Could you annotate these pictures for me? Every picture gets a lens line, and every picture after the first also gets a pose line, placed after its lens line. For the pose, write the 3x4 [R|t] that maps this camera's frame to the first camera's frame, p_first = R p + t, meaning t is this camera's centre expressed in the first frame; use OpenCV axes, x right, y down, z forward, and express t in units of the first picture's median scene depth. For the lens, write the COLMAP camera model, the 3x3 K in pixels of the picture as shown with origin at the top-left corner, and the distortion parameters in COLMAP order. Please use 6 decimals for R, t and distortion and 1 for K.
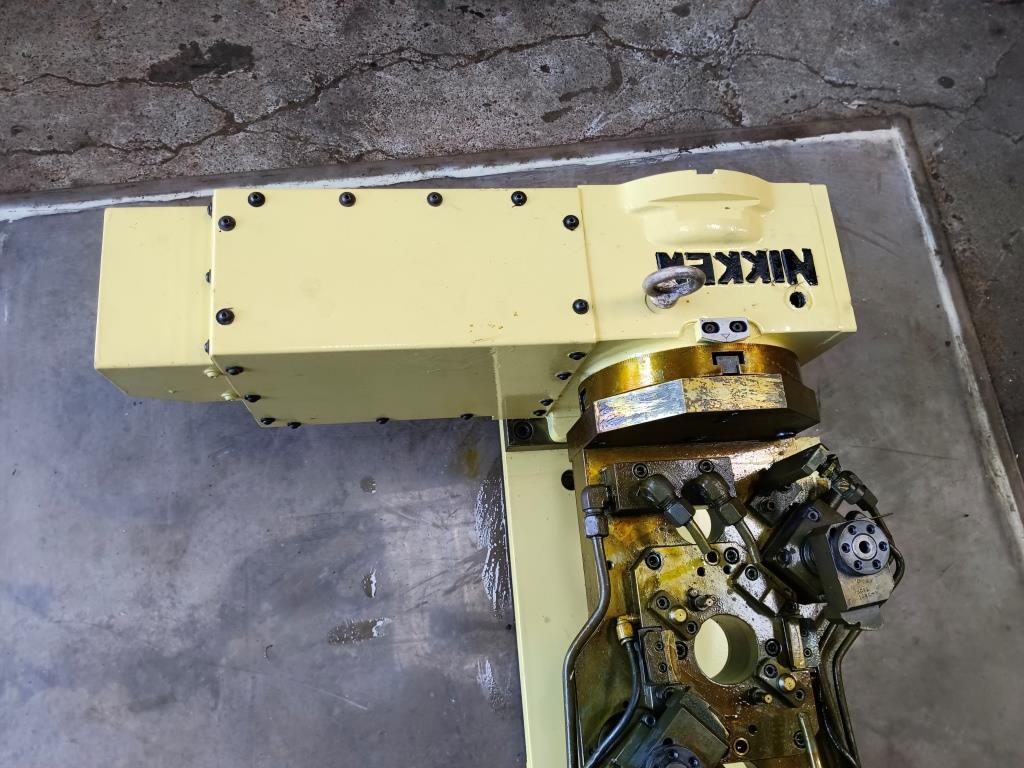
lens RADIAL K [[777.7, 0, 511.1], [0, 777.7, 383.7], [0, 0, 1]] dist [0.033666, -0.073689]
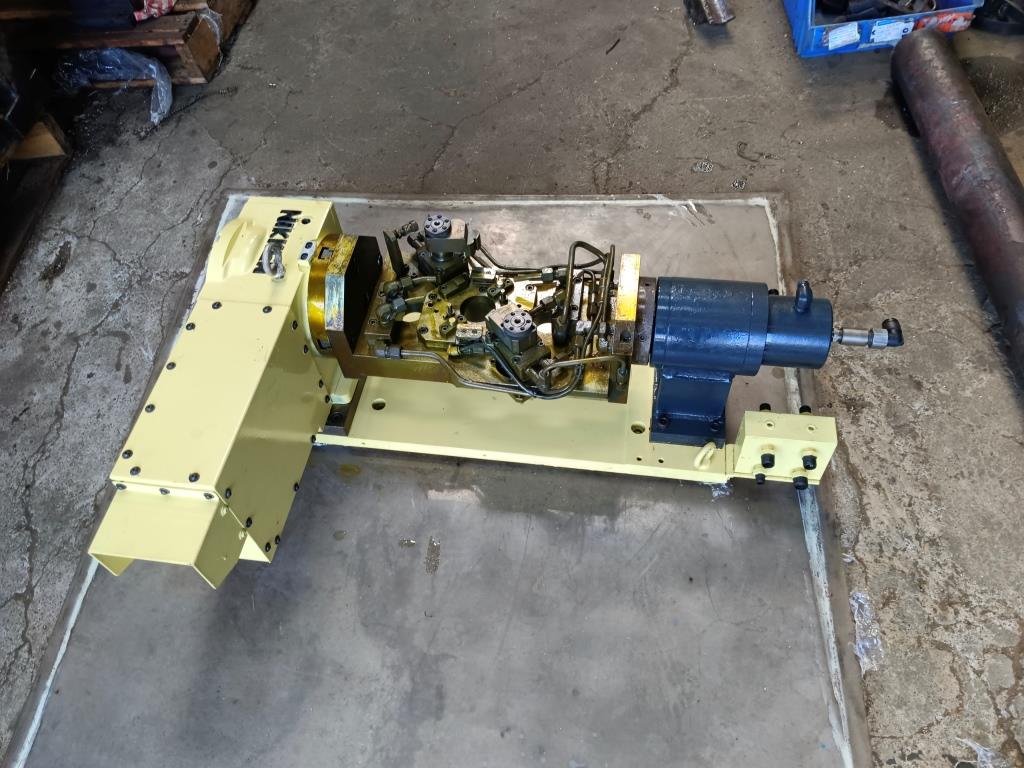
lens RADIAL K [[777.7, 0, 508.8], [0, 777.7, 402.4], [0, 0, 1]] dist [0.033666, -0.073689]
pose [[0.222275, -0.870601, 0.438917, -0.474138], [0.954307, 0.286490, 0.084981, 0.211765], [-0.199729, 0.399973, 0.894500, -0.383862]]
